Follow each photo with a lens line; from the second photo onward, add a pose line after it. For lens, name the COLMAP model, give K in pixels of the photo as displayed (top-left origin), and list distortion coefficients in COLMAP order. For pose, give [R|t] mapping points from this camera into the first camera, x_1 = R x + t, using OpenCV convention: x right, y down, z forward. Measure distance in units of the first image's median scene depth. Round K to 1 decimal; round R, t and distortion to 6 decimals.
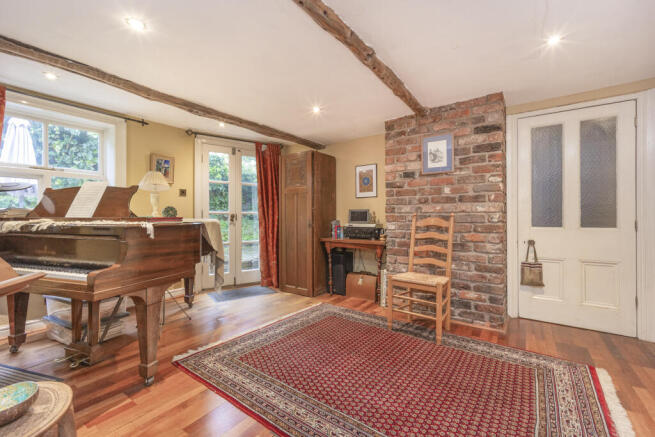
lens RADIAL K [[283.2, 0, 327.8], [0, 283.2, 216.2], [0, 0, 1]] dist [-0.003209, -0.000136]
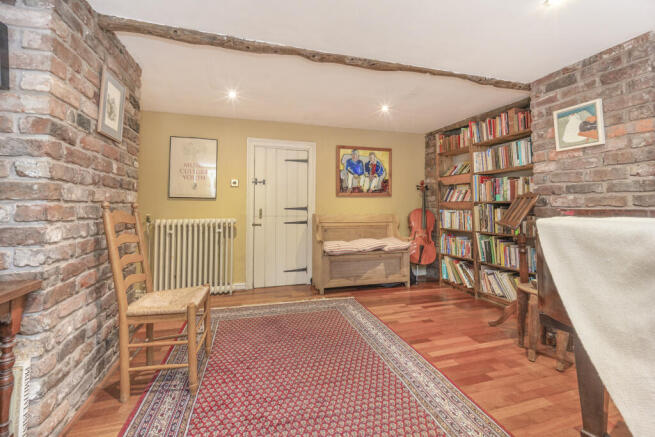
lens RADIAL K [[283.2, 0, 328.2], [0, 283.2, 202.7], [0, 0, 1]] dist [-0.003209, -0.000136]
pose [[-0.785575, 0.013445, 0.618620, -0.363359], [0.003466, 0.999844, -0.017329, 0.001316], [-0.618757, -0.011469, -0.785499, 1.222548]]
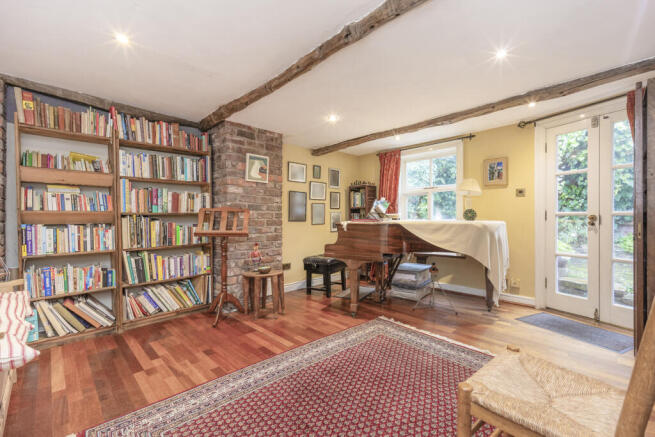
lens RADIAL K [[283.2, 0, 323.5], [0, 283.2, 221.4], [0, 0, 1]] dist [-0.003209, -0.000136]
pose [[-0.204591, 0.018579, -0.978671, 0.694626], [0.000558, 0.999822, 0.018864, -0.009037], [0.978847, 0.003313, -0.204564, 0.751839]]
